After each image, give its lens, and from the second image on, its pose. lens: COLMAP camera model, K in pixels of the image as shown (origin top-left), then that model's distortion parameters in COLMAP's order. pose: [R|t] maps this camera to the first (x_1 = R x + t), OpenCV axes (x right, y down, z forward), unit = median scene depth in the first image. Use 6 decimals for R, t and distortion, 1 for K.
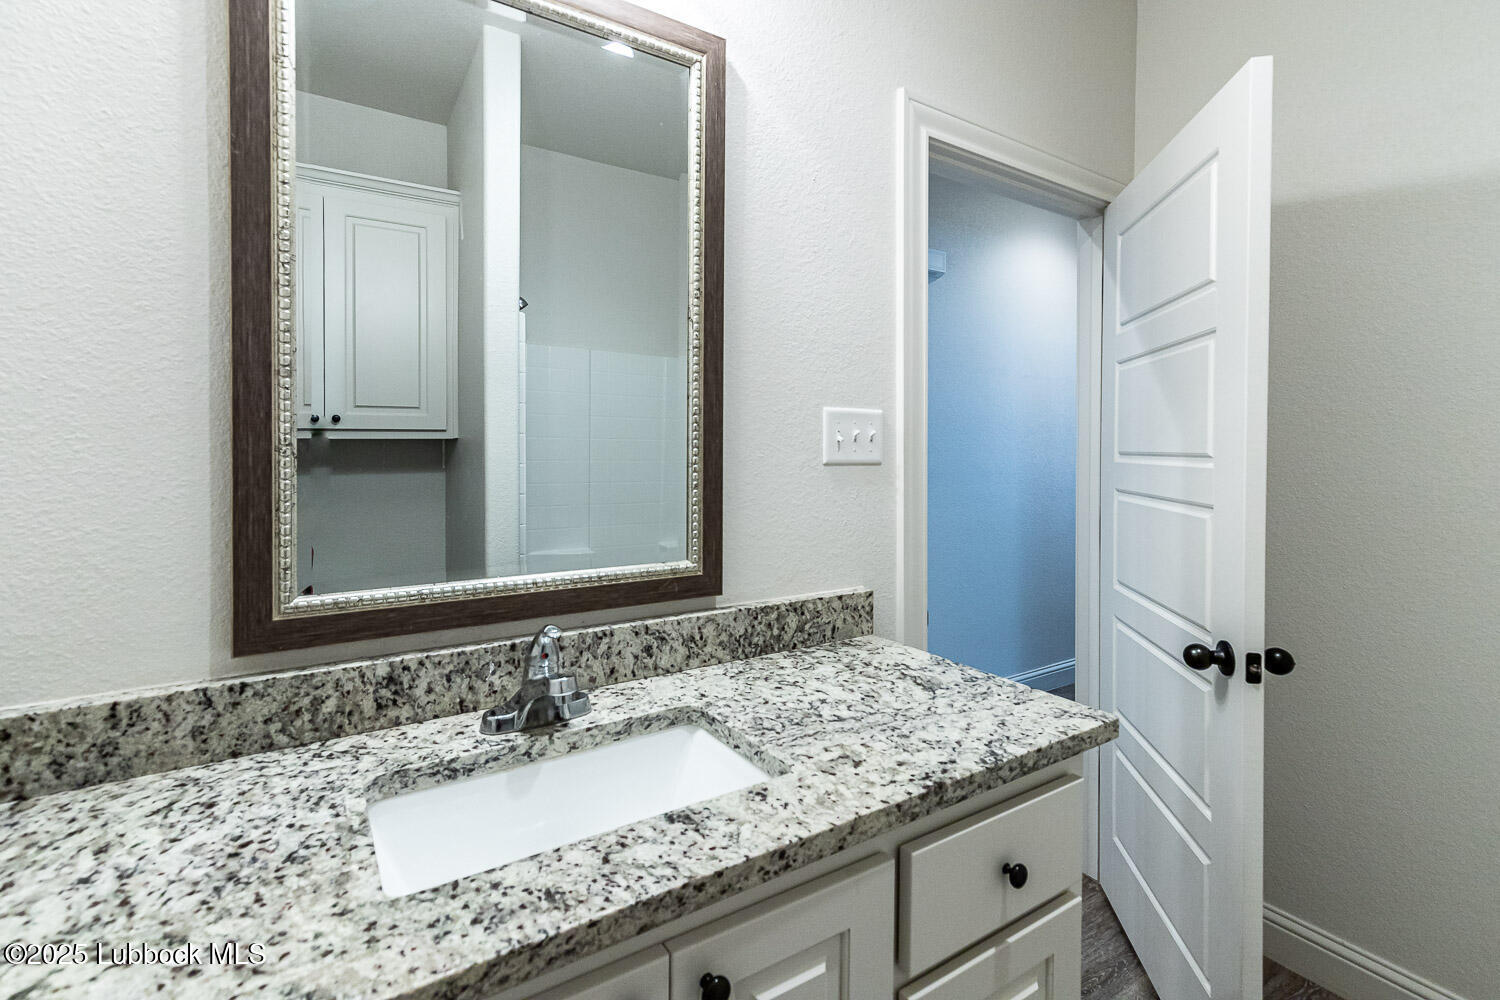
lens RADIAL K [[690.1, 0, 749.2], [0, 690.1, 453.8], [0, 0, 1]] dist [0.009827, 0.000201]
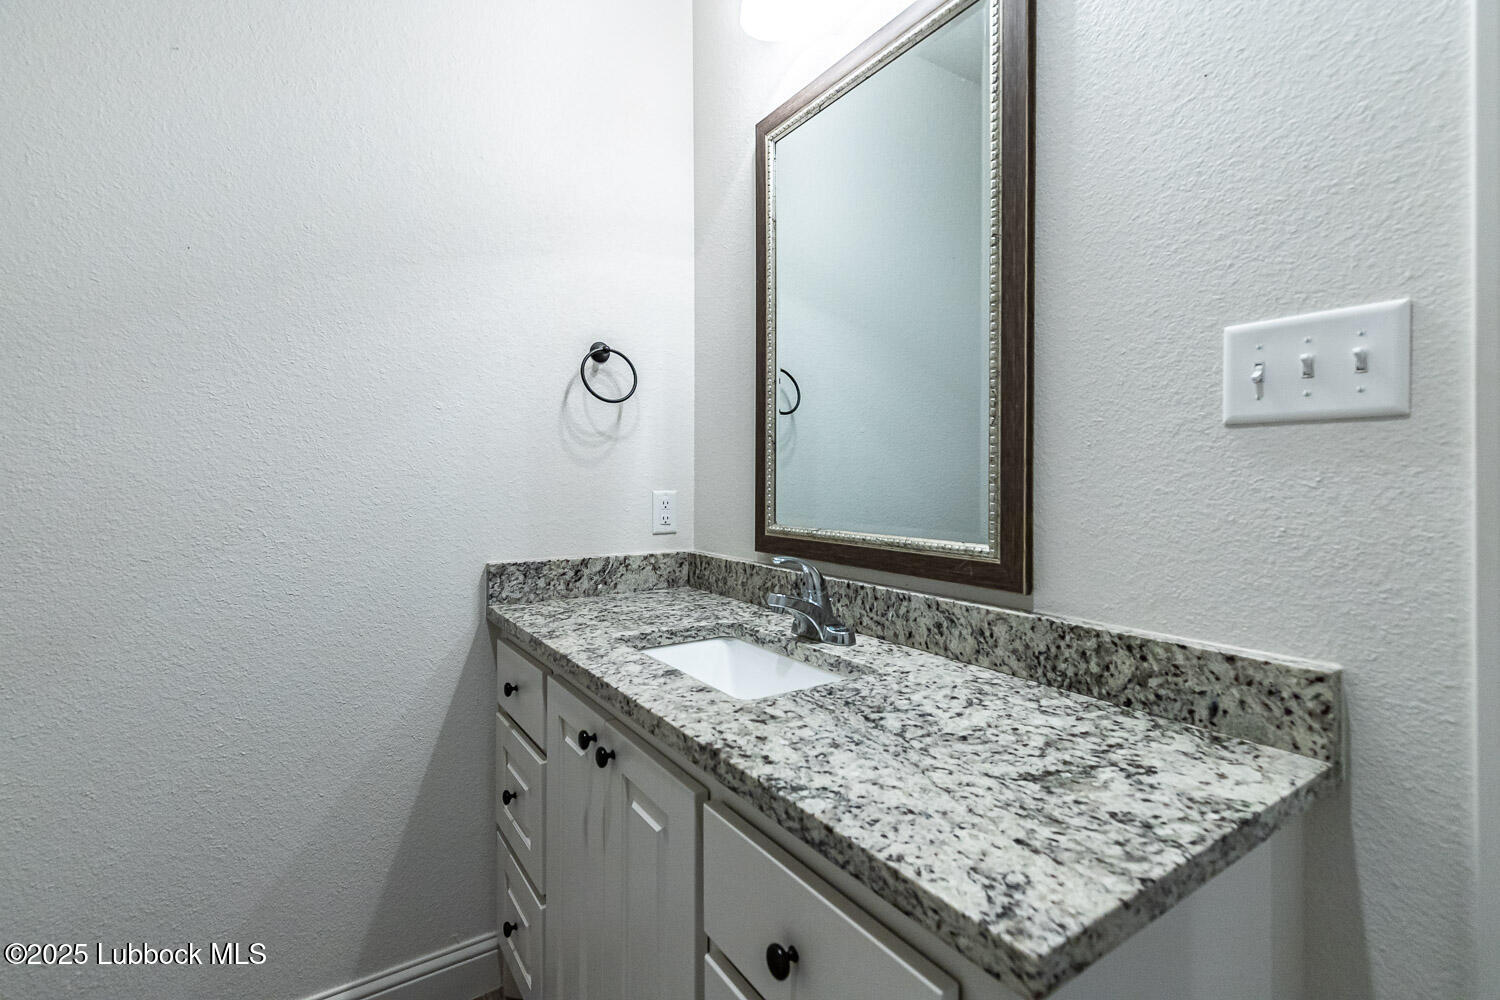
lens RADIAL K [[678.9, 0, 736.2], [0, 678.9, 480.6], [0, 0, 1]] dist [0.009325, 0.000328]
pose [[0.004369, -0.003267, -0.999985, 0.841679], [-0.013388, 0.999905, -0.003325, 0.085498], [0.999901, 0.013402, 0.004325, 0.724886]]
